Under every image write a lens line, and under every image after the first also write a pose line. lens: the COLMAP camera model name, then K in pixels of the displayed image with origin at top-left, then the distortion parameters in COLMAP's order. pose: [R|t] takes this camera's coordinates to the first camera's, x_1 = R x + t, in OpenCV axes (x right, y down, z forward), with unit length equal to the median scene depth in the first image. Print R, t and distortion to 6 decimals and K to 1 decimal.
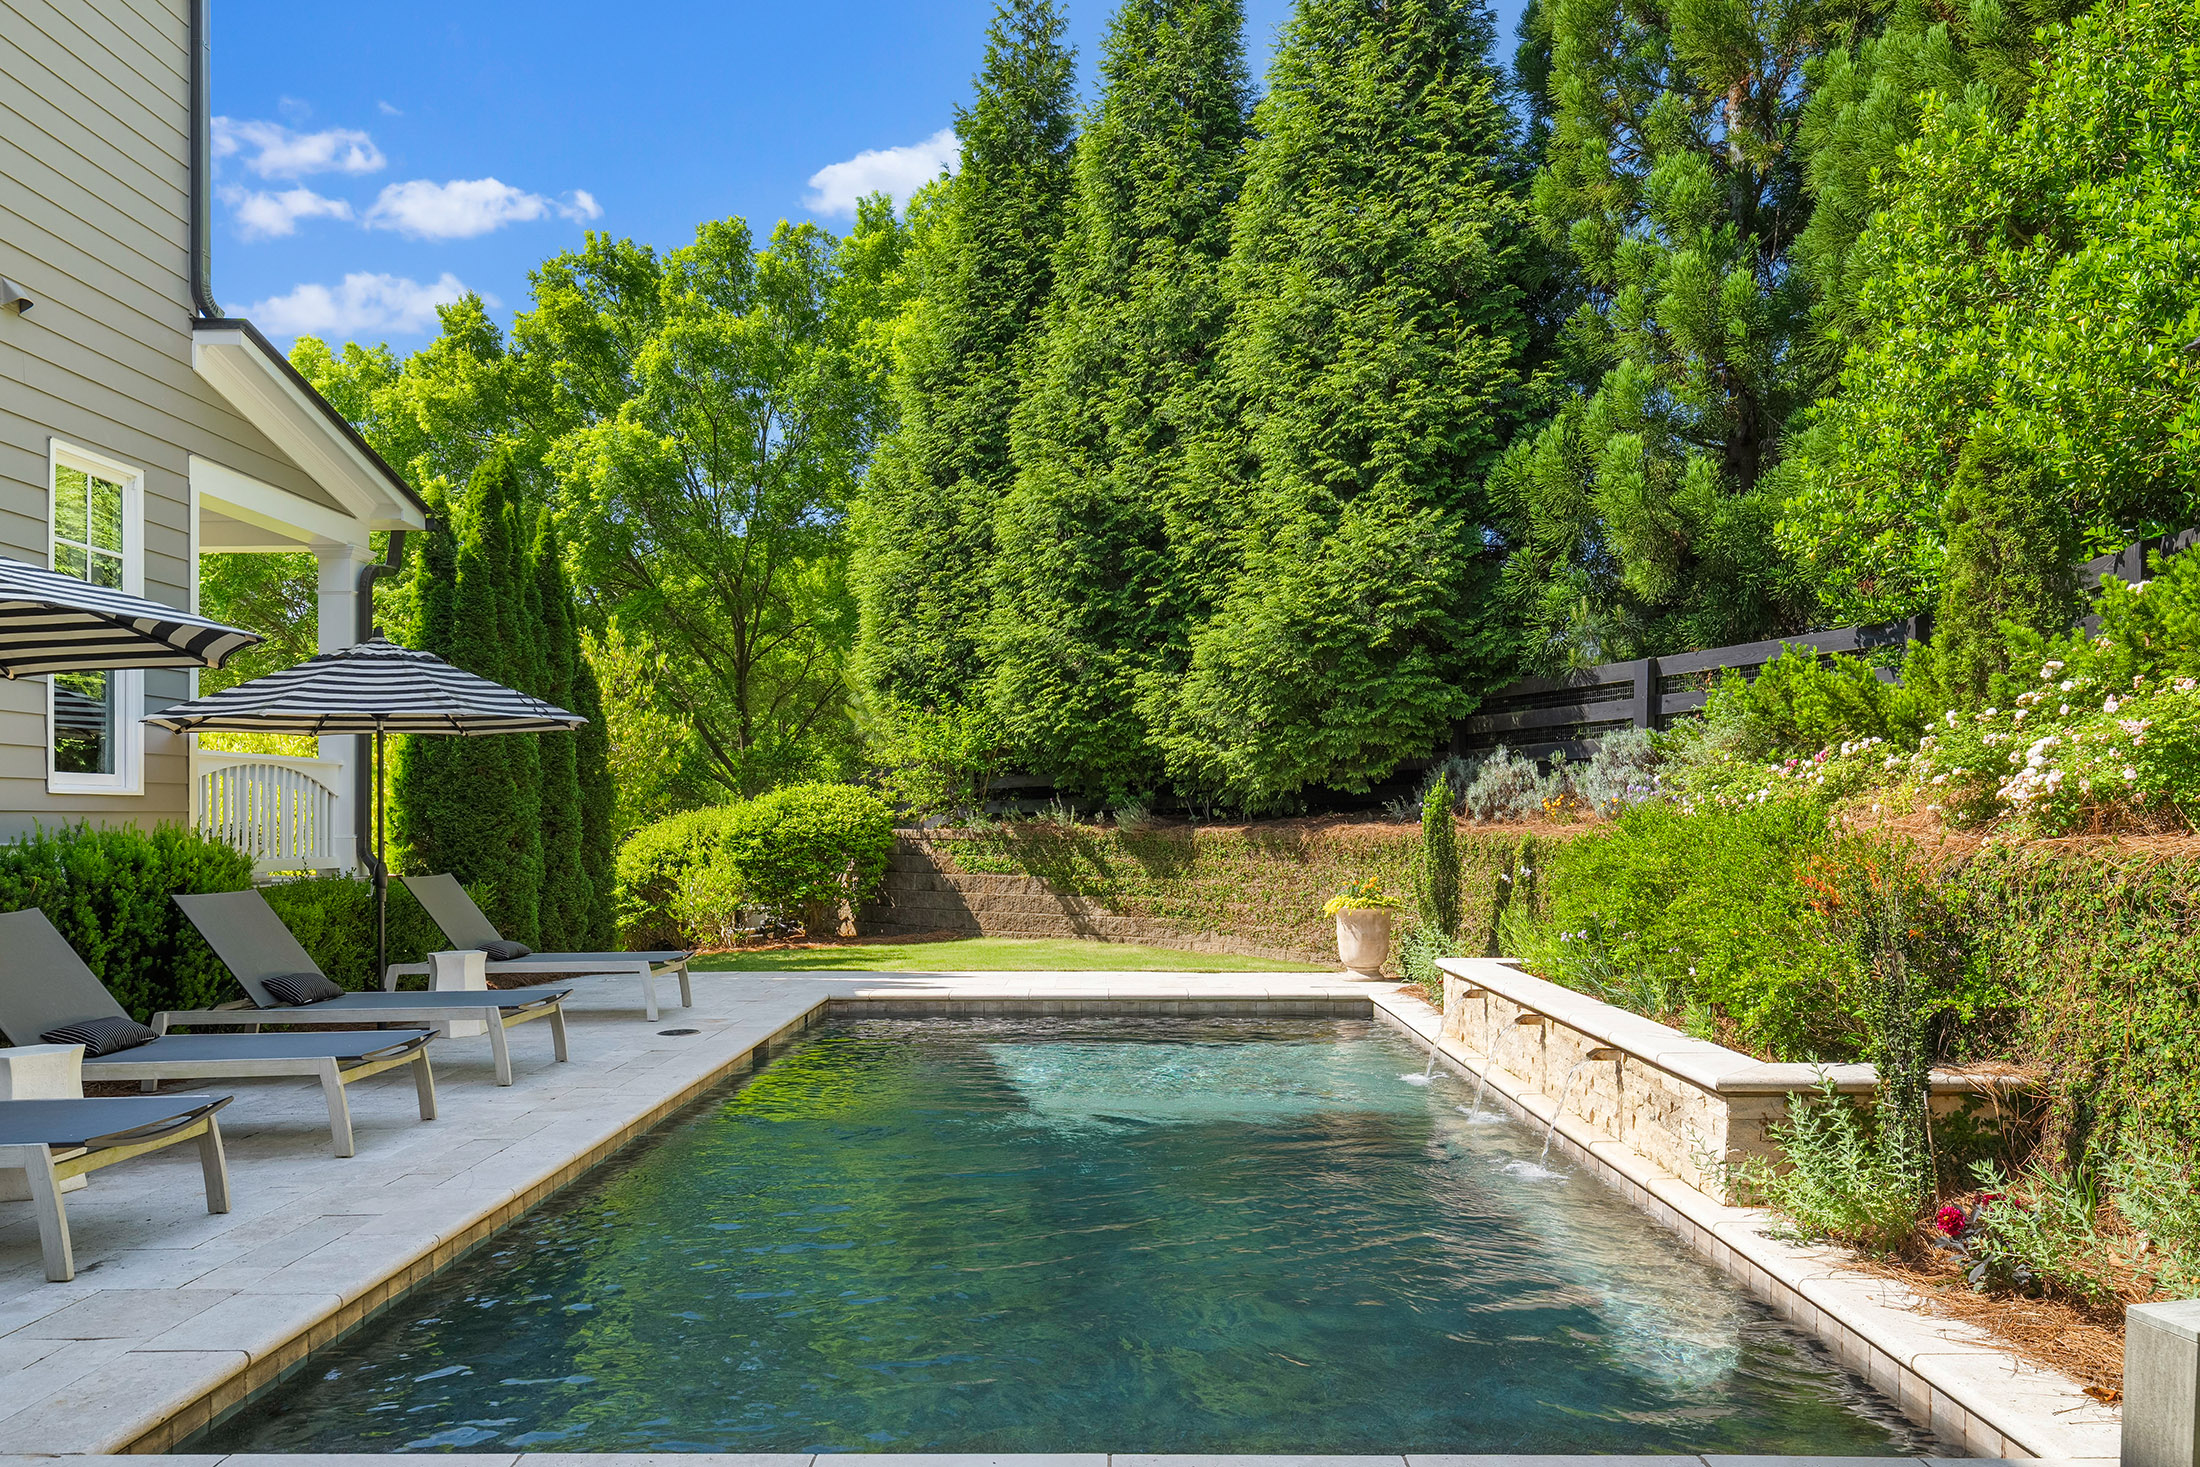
lens RADIAL K [[1486.6, 0, 1099.1], [0, 1486.6, 850.0], [0, 0, 1]] dist [-0.004638, -0.001918]
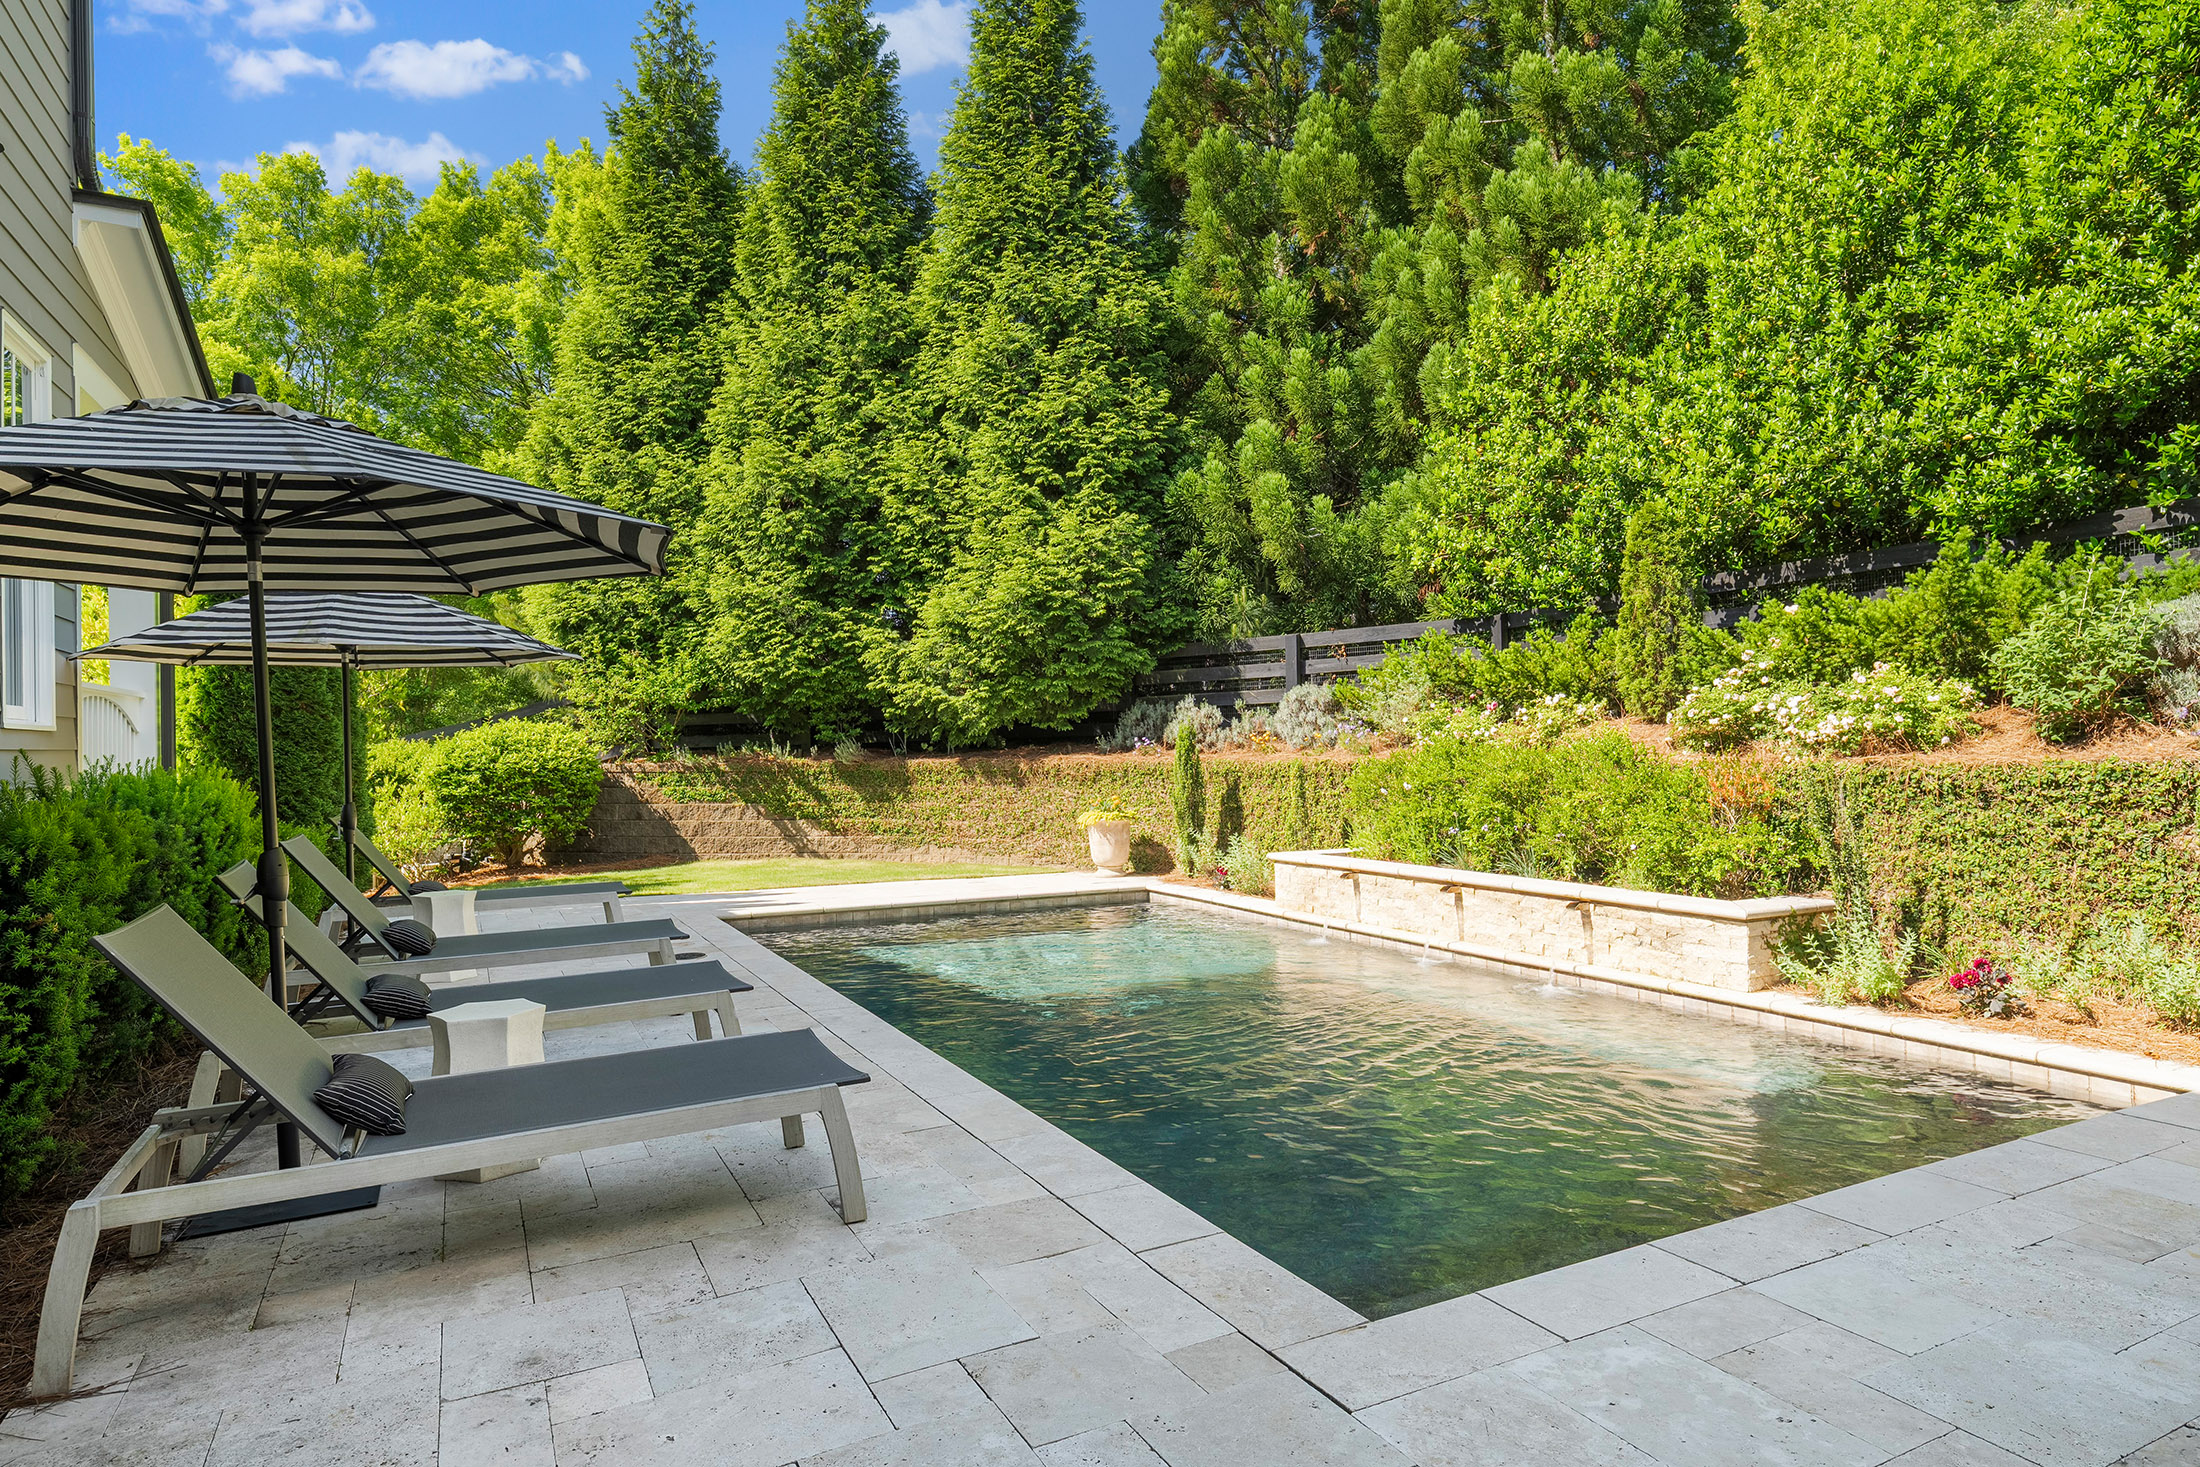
lens RADIAL K [[1231.6, 0, 1100.0], [0, 1231.6, 733.5], [0, 0, 1]] dist [0.002700, -0.000570]
pose [[0.884205, -0.000186, 0.467099, -0.269976], [0.017170, 0.999337, -0.032105, -0.001326], [-0.466783, 0.036408, 0.883622, 0.053694]]
